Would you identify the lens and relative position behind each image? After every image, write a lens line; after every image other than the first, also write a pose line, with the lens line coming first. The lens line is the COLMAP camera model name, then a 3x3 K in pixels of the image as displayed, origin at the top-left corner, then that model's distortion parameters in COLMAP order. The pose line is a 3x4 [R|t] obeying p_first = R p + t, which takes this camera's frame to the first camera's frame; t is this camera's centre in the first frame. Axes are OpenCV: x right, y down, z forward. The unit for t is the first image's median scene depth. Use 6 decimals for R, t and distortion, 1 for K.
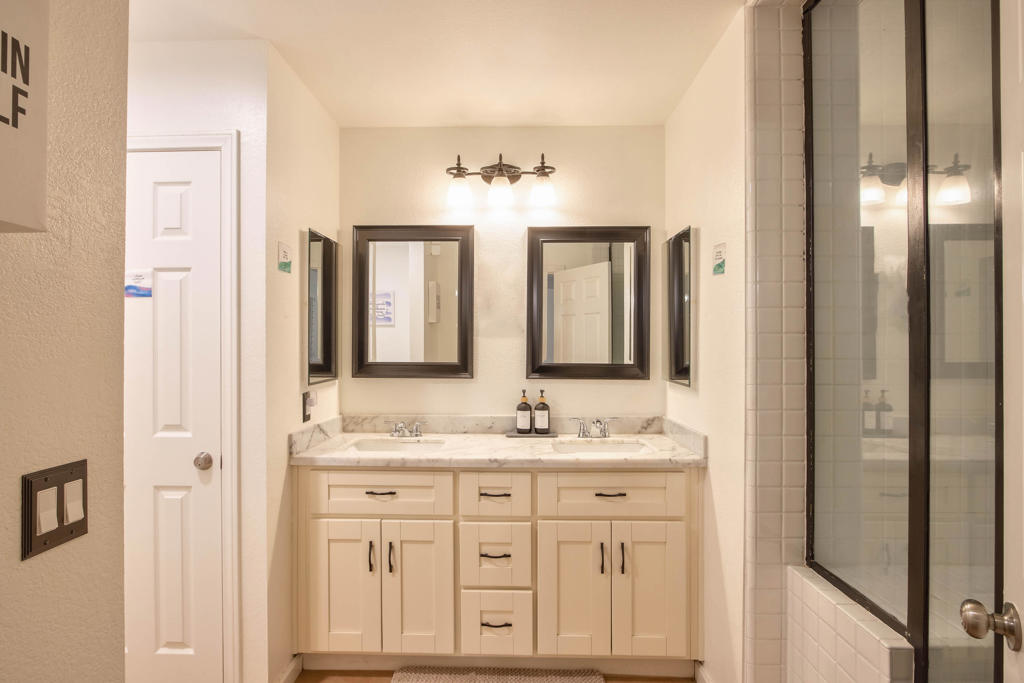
lens RADIAL K [[499.2, 0, 512.0], [0, 499.2, 341.5], [0, 0, 1]] dist [-0.010081, 0.000328]
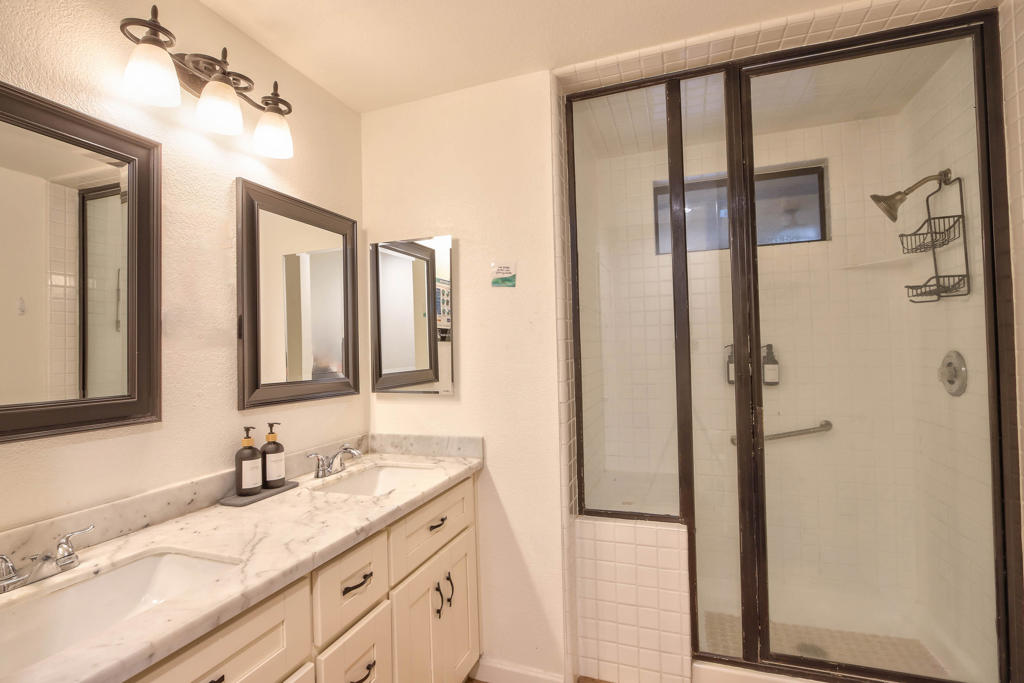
lens RADIAL K [[493.6, 0, 489.4], [0, 493.6, 343.8], [0, 0, 1]] dist [-0.002171, -0.000189]
pose [[0.358870, 0.003305, 0.933382, -0.460280], [0.020574, 0.999723, -0.011450, 0.002367], [-0.933161, 0.023312, 0.358703, 0.473970]]
